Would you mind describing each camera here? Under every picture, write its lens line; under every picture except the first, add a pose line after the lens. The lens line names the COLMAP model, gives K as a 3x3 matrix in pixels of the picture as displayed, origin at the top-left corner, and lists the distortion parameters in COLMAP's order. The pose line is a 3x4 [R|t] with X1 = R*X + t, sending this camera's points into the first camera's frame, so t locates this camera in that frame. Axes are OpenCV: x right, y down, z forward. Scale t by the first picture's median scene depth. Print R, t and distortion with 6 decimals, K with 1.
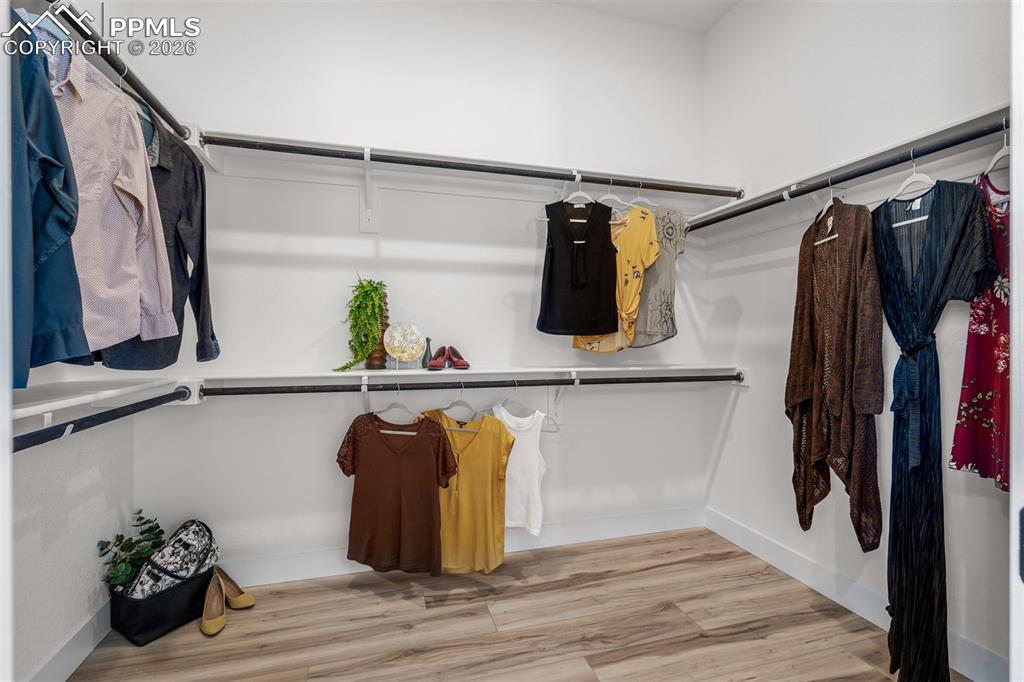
lens RADIAL K [[458.9, 0, 510.5], [0, 458.9, 338.8], [0, 0, 1]] dist [-0.001894, -0.000076]
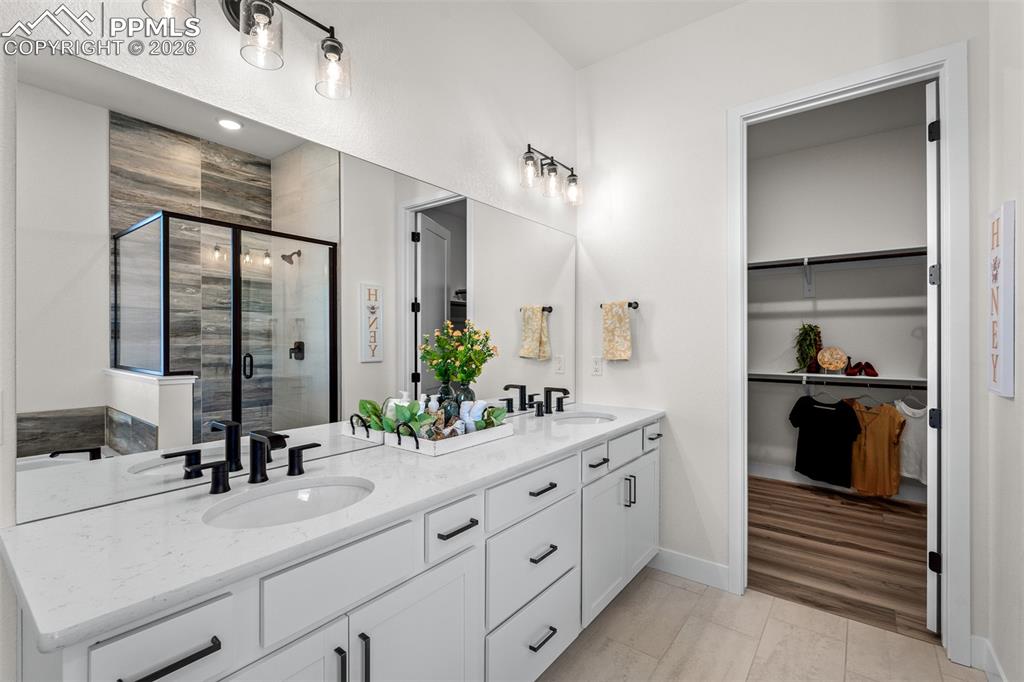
lens RADIAL K [[458.9, 0, 510.5], [0, 458.9, 338.8], [0, 0, 1]] dist [-0.001894, -0.000076]
pose [[0.588747, -0.002126, -0.808315, 0.488002], [-0.002084, 0.999989, -0.004148, -0.062744], [0.808315, 0.004126, 0.588736, -1.080780]]
